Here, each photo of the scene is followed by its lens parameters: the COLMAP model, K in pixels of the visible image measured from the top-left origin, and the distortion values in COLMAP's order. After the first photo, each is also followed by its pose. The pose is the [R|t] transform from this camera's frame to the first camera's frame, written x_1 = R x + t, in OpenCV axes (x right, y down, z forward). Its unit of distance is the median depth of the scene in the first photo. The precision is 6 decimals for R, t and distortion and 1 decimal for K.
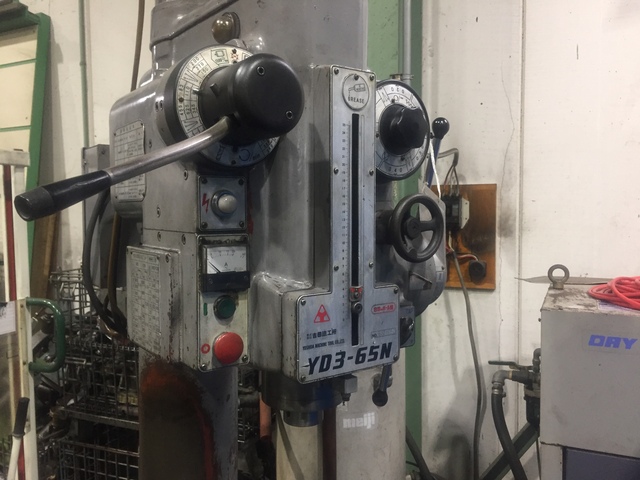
lens RADIAL K [[544.2, 0, 330.3], [0, 544.2, 240.6], [0, 0, 1]] dist [0.072232, -0.107870]
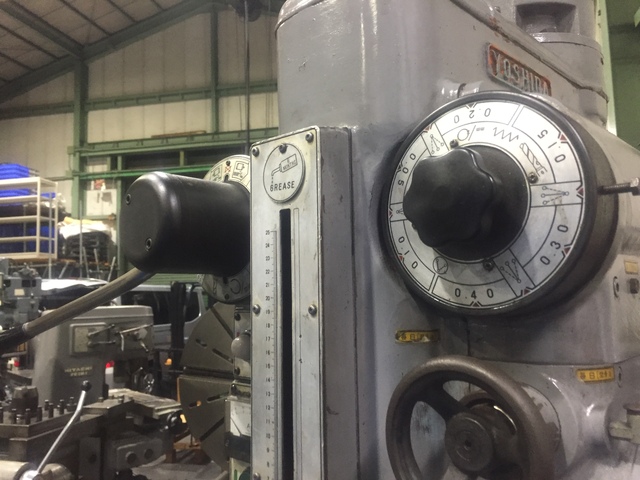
lens RADIAL K [[544.2, 0, 330.3], [0, 544.2, 240.6], [0, 0, 1]] dist [0.072232, -0.107870]
pose [[0.189588, -0.094067, -0.977347, 0.549018], [-0.045535, 0.993487, -0.104453, -0.126309], [0.980807, 0.064306, 0.184069, 0.842530]]
